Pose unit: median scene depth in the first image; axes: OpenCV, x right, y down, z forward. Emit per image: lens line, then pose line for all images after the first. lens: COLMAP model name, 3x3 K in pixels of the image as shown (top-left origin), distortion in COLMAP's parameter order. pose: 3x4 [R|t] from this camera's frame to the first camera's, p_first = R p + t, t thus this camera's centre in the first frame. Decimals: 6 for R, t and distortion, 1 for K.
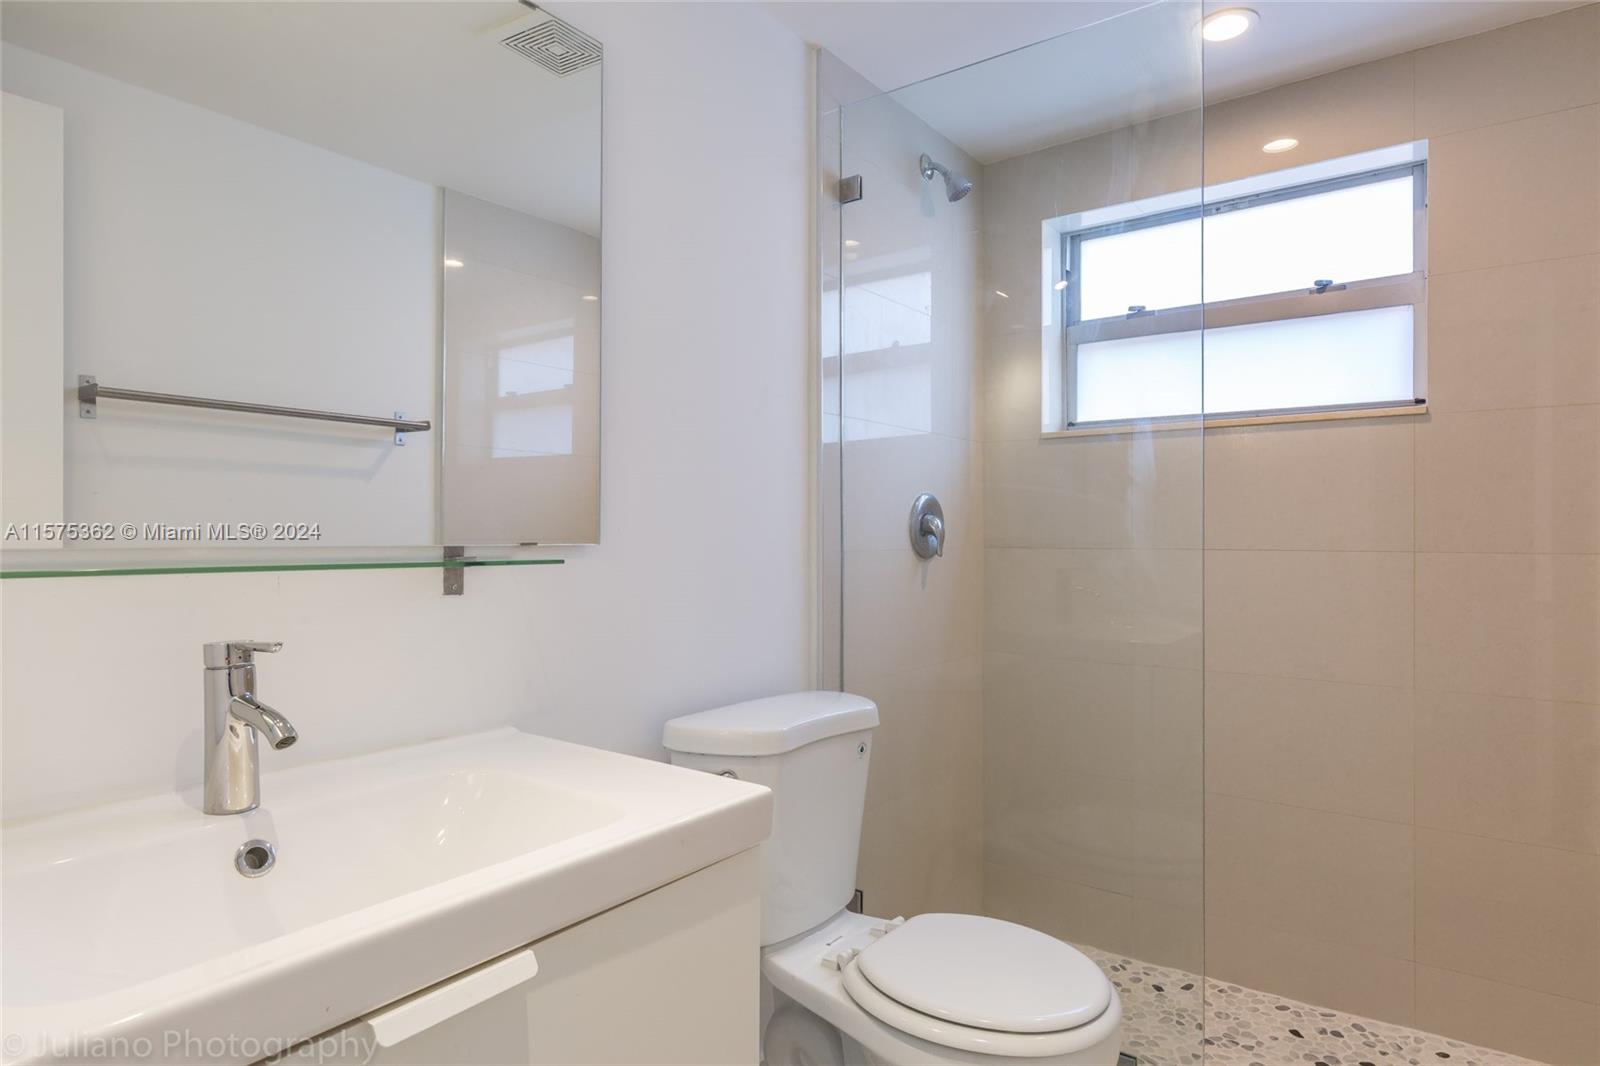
lens RADIAL K [[906.2, 0, 800.0], [0, 906.2, 533.0], [0, 0, 1]] dist [0.002543, -0.000093]
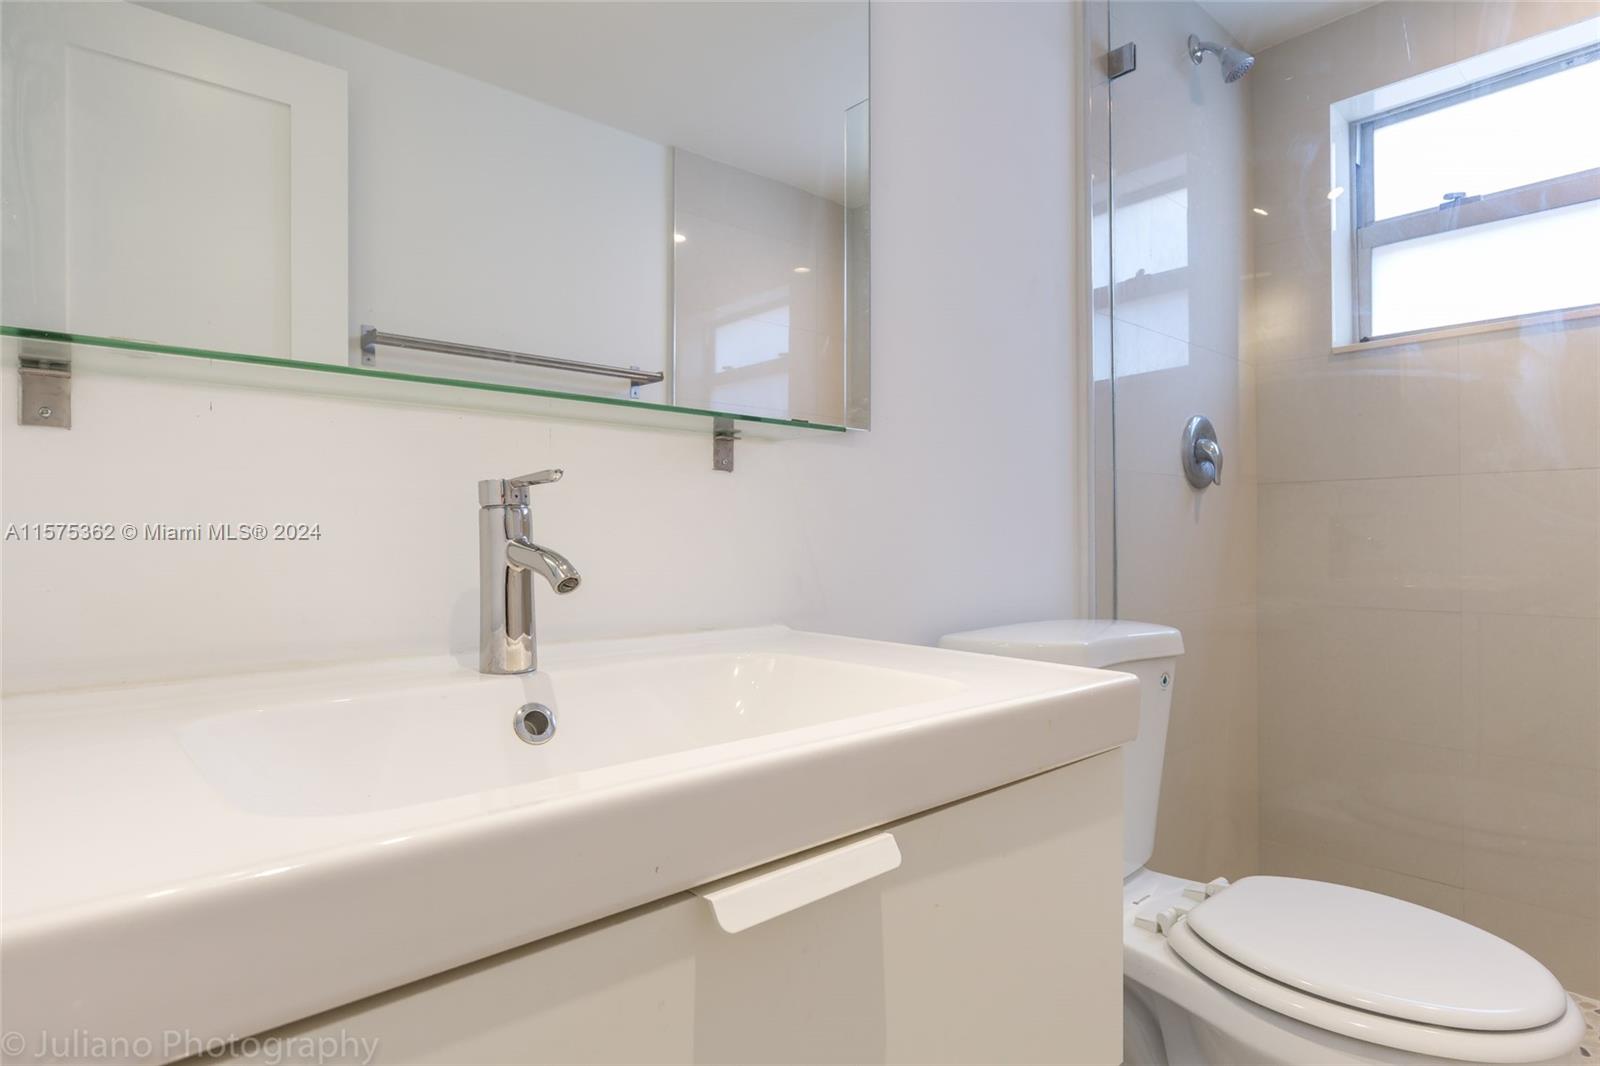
lens RADIAL K [[857.3, 0, 800.0], [0, 857.3, 533.0], [0, 0, 1]] dist [-0.002354, 0.001475]
pose [[0.979583, -0.007417, -0.200906, -0.089849], [0.006660, 0.999968, -0.004440, 0.086945], [0.200932, 0.003011, 0.979601, 0.120394]]
